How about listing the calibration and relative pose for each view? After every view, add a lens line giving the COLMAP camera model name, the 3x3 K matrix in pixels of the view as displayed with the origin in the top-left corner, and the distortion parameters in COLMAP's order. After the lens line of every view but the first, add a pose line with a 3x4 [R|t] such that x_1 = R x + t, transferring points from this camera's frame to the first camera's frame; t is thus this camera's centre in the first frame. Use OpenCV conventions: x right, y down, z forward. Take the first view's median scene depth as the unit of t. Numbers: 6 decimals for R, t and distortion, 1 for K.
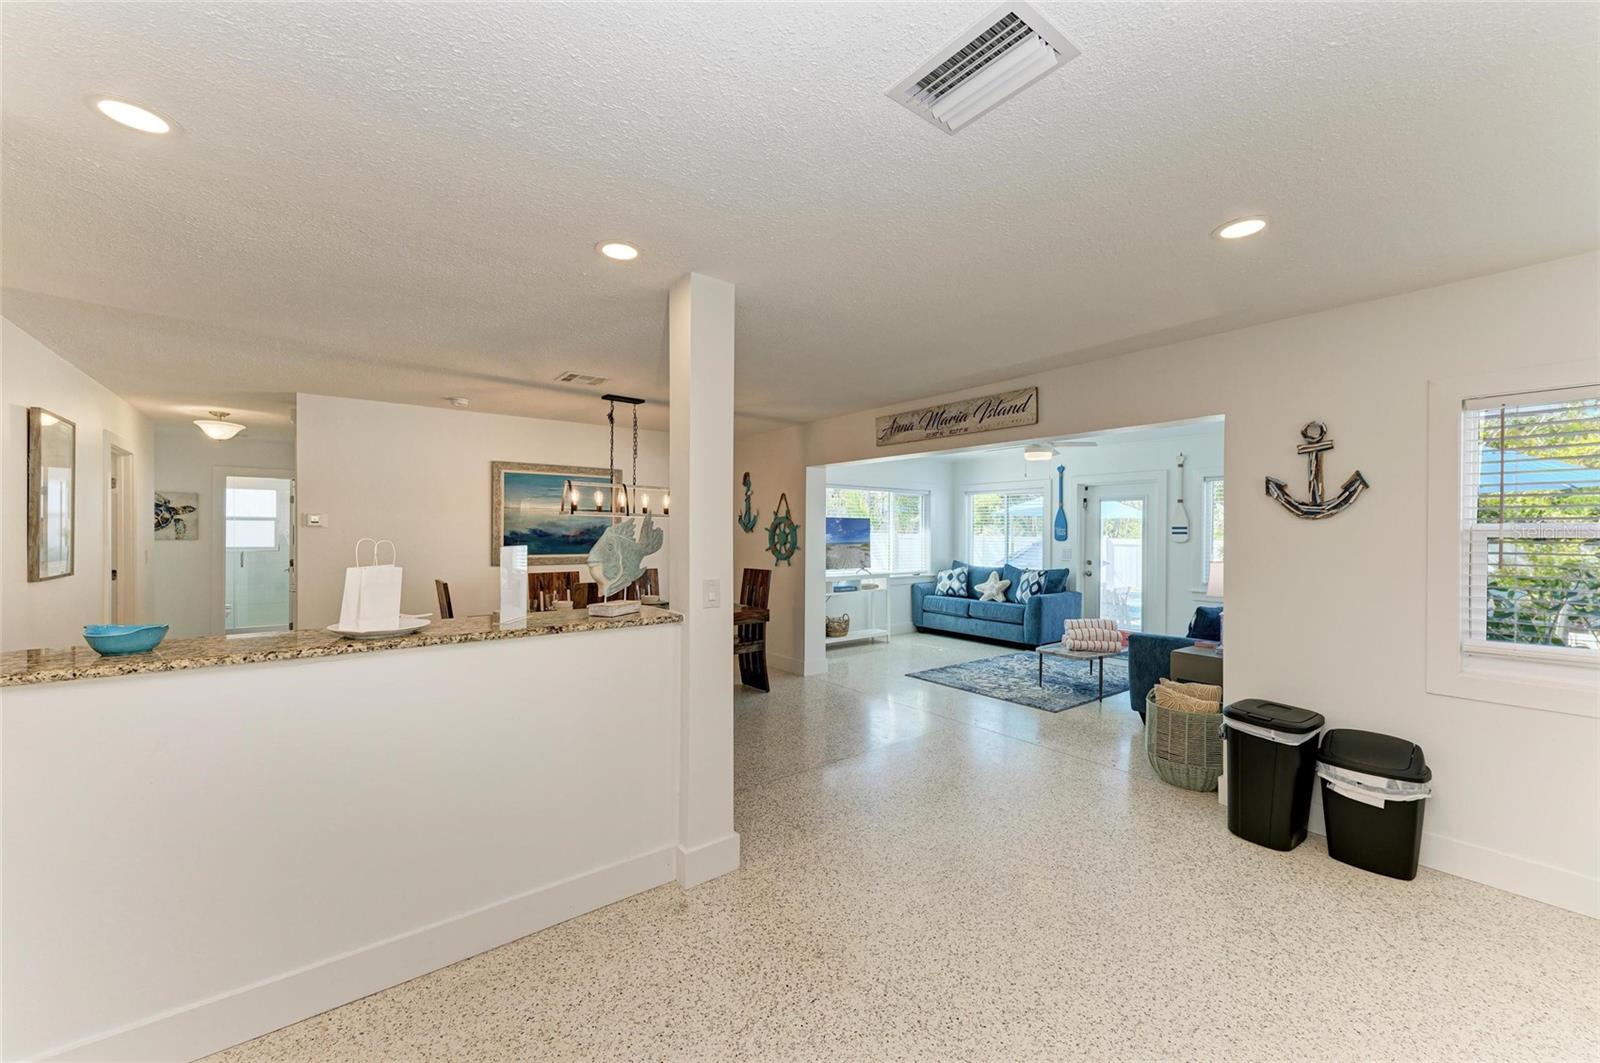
lens RADIAL K [[613.0, 0, 800.0], [0, 613.0, 531.5], [0, 0, 1]] dist [0.001476, -0.000091]
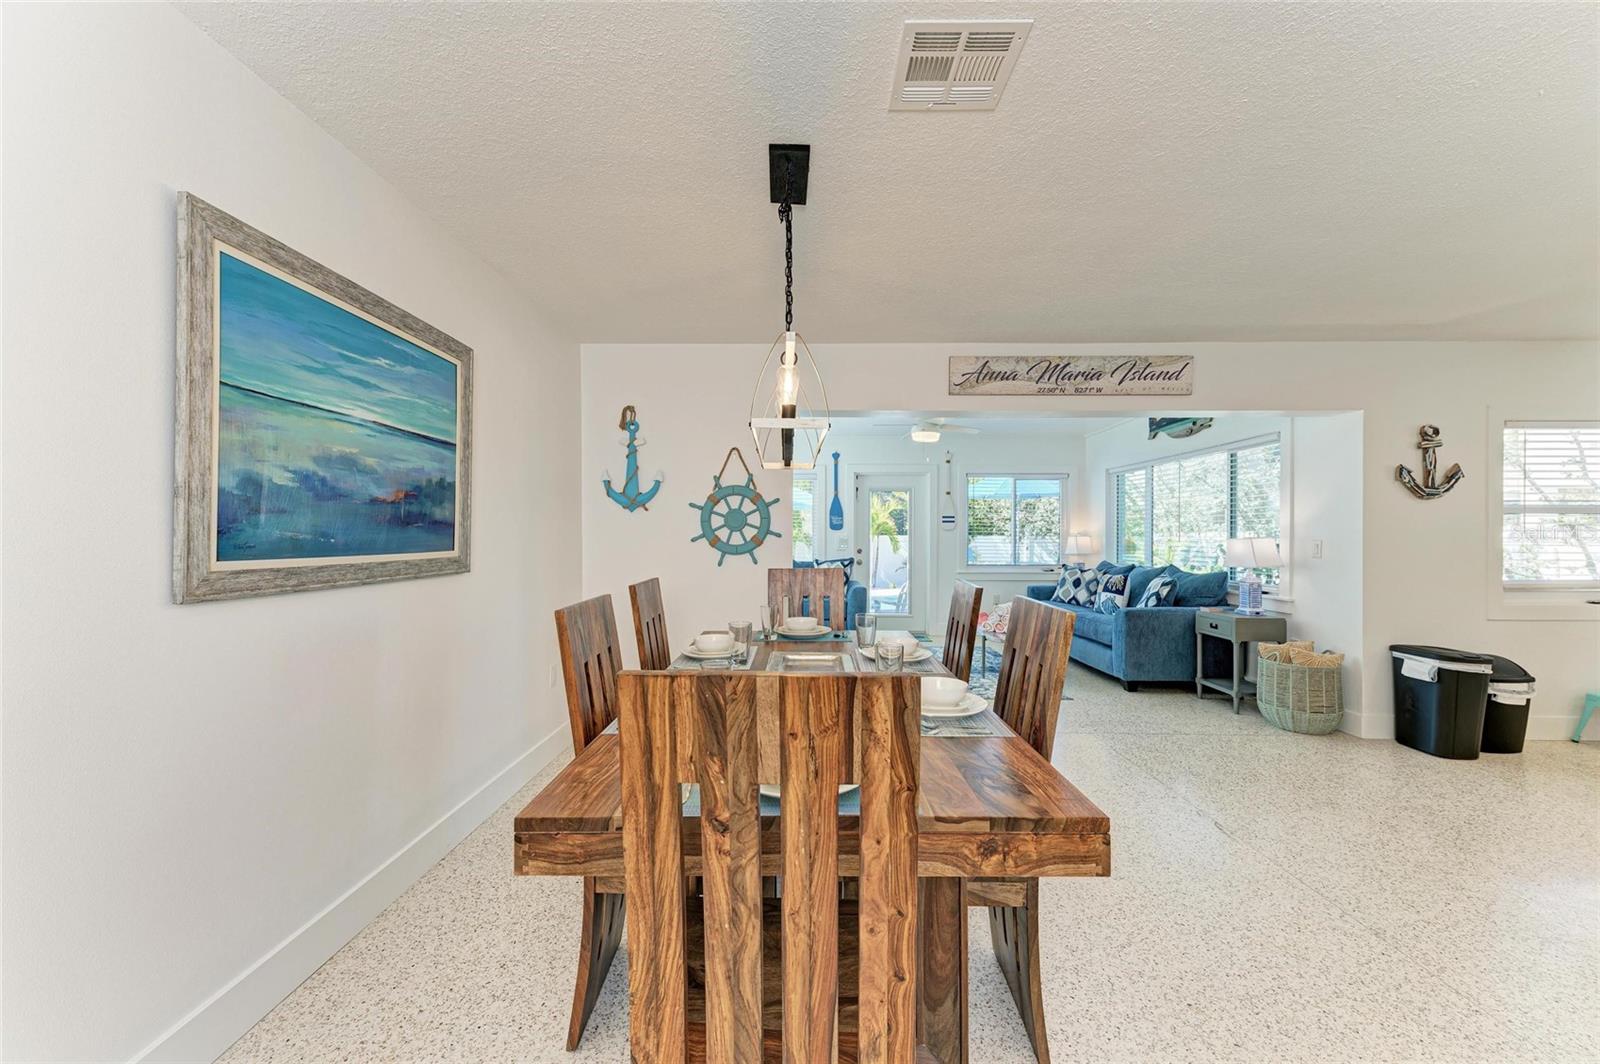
lens RADIAL K [[613.0, 0, 800.0], [0, 613.0, 532.0], [0, 0, 1]] dist [0.001476, -0.000091]
pose [[0.631642, -0.000540, 0.775260, -0.528725], [-0.000570, 0.999999, 0.001161, 0.025433], [-0.775260, -0.001176, 0.631641, 0.627649]]
